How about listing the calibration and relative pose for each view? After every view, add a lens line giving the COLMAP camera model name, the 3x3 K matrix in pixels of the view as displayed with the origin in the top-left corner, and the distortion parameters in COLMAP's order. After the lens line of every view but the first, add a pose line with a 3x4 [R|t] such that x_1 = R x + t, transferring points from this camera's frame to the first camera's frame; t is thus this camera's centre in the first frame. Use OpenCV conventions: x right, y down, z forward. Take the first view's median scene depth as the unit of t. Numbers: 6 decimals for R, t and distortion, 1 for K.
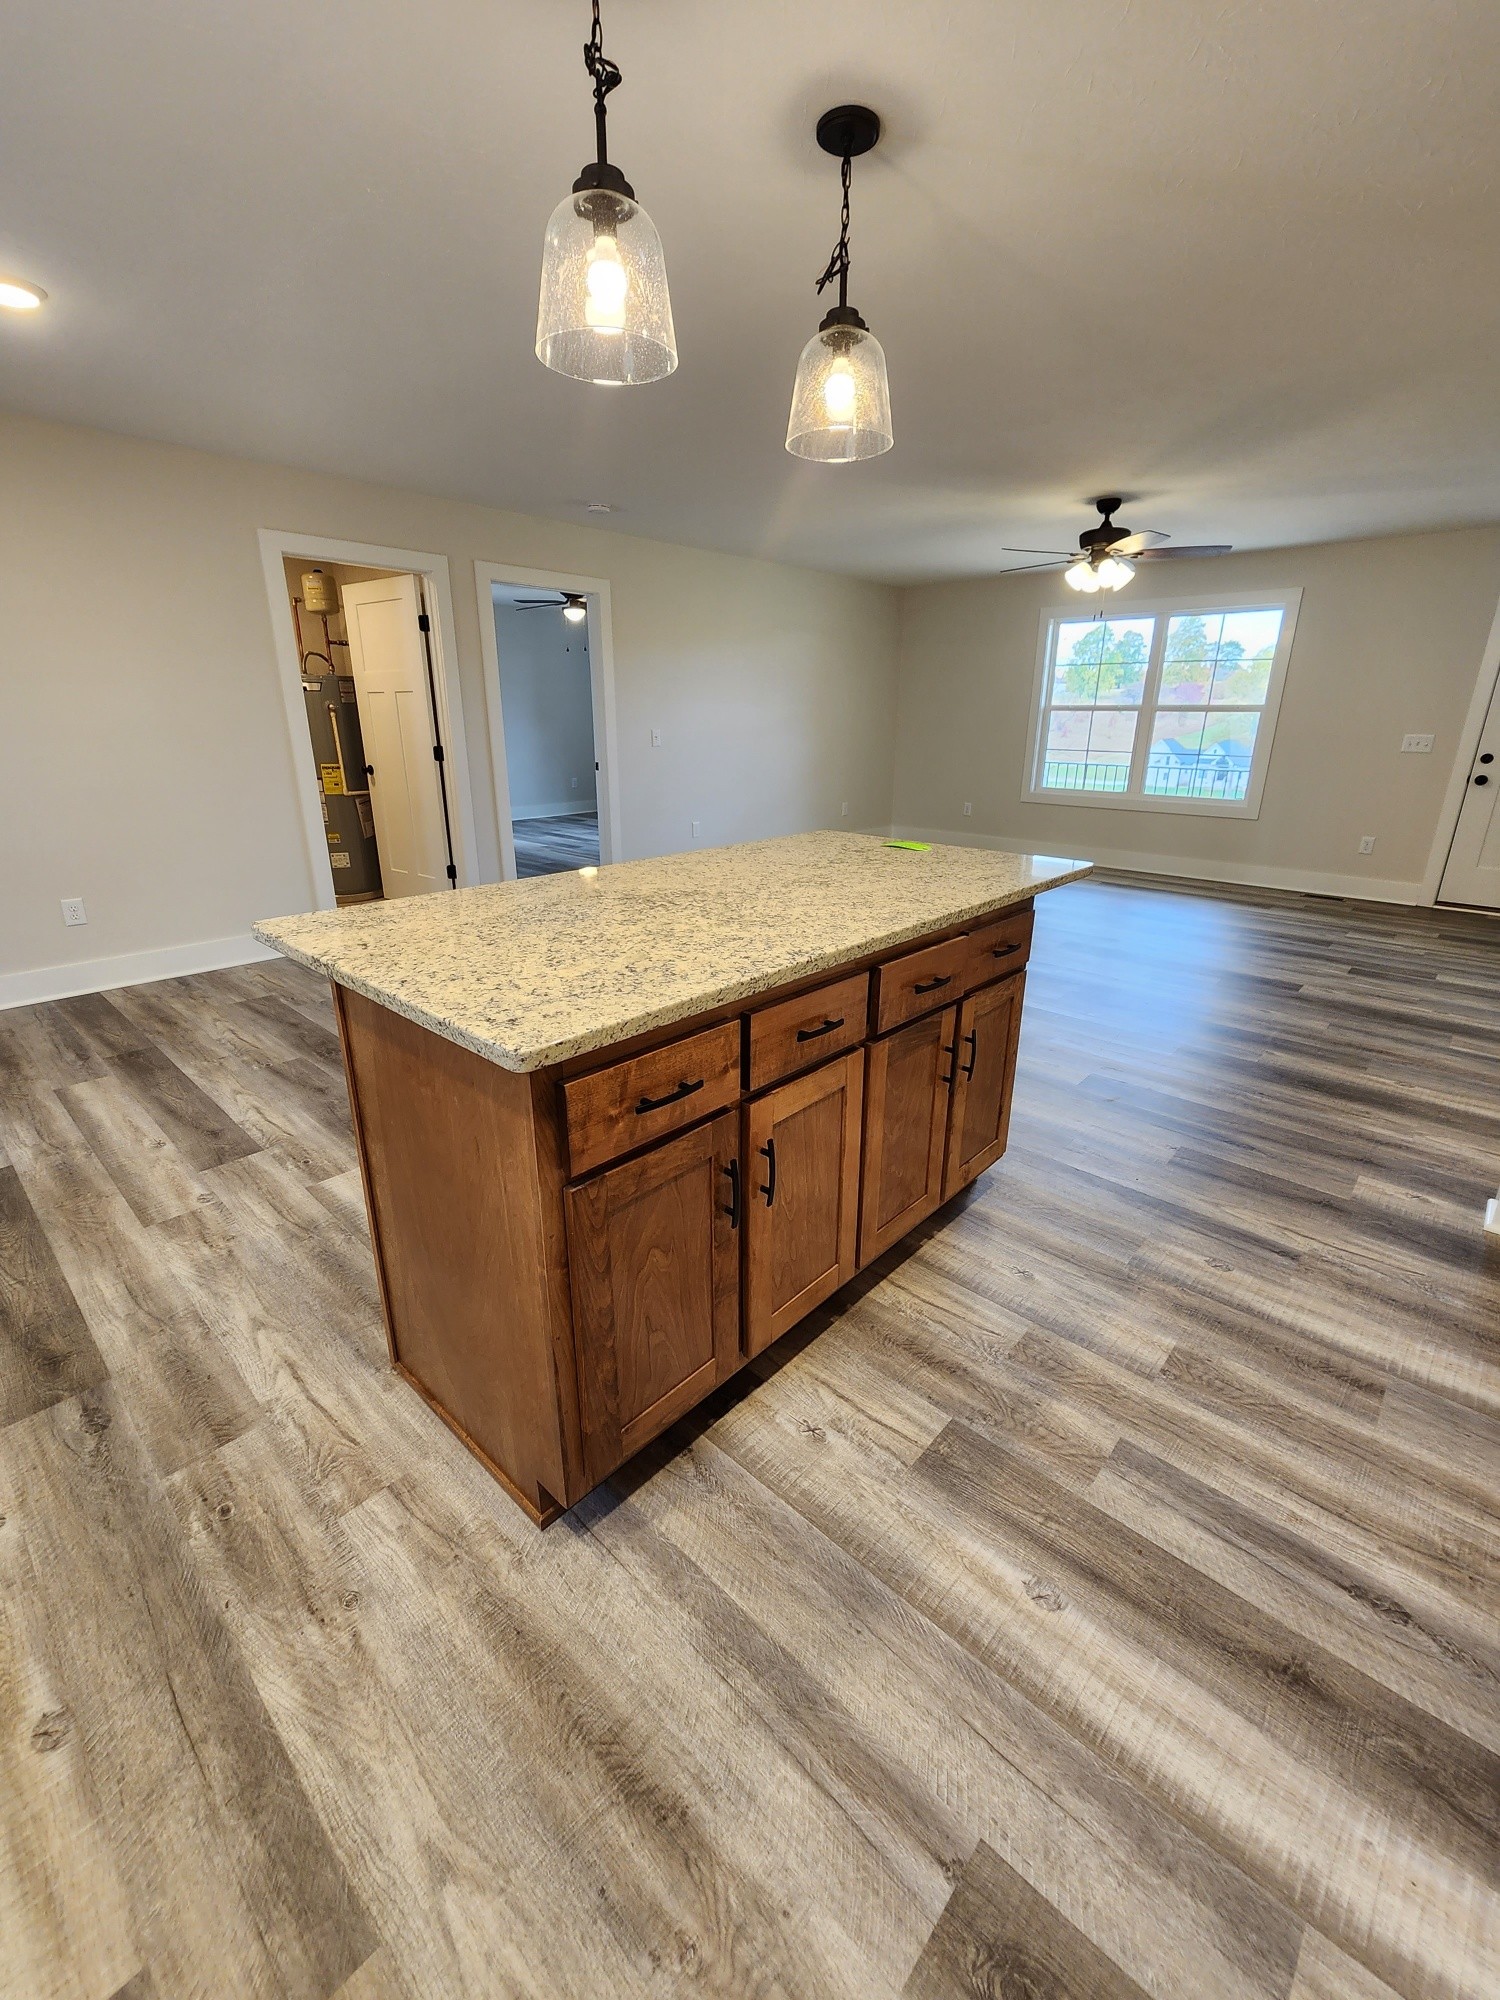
lens RADIAL K [[821.9, 0, 744.3], [0, 821.9, 989.6], [0, 0, 1]] dist [0.007553, -0.005791]
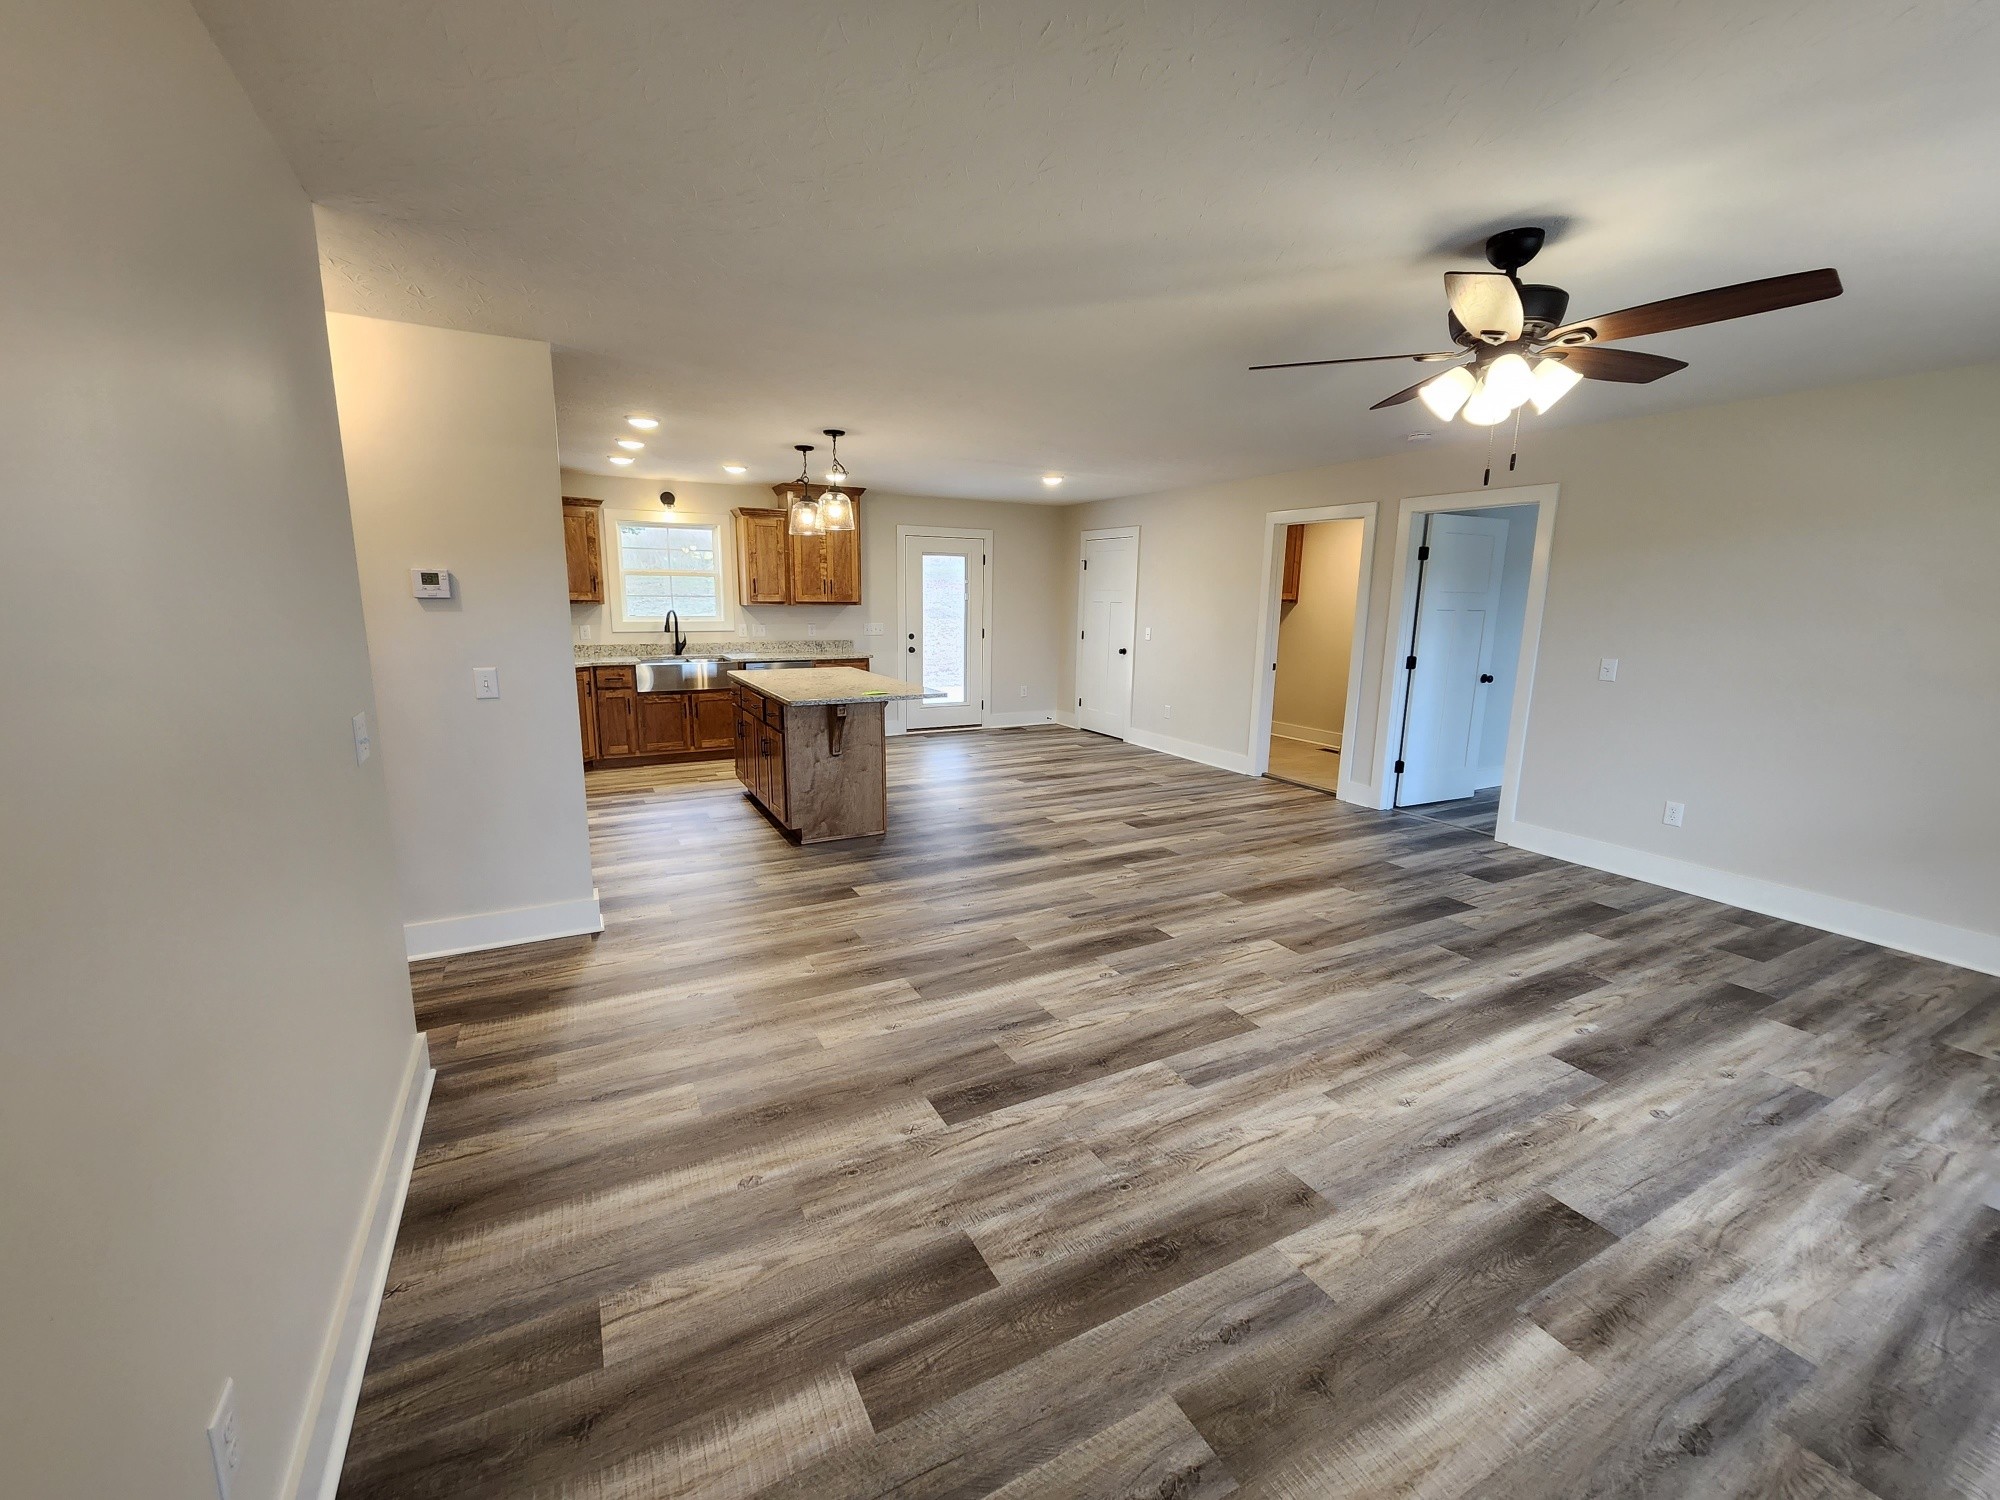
lens RADIAL K [[821.9, 0, 988.5], [0, 821.9, 750.4], [0, 0, 1]] dist [0.007553, -0.005791]
pose [[-0.335489, 0.166516, -0.927211, 2.481155], [-0.315481, 0.907561, 0.277137, -0.867662], [0.887648, 0.385494, -0.251944, 2.314378]]
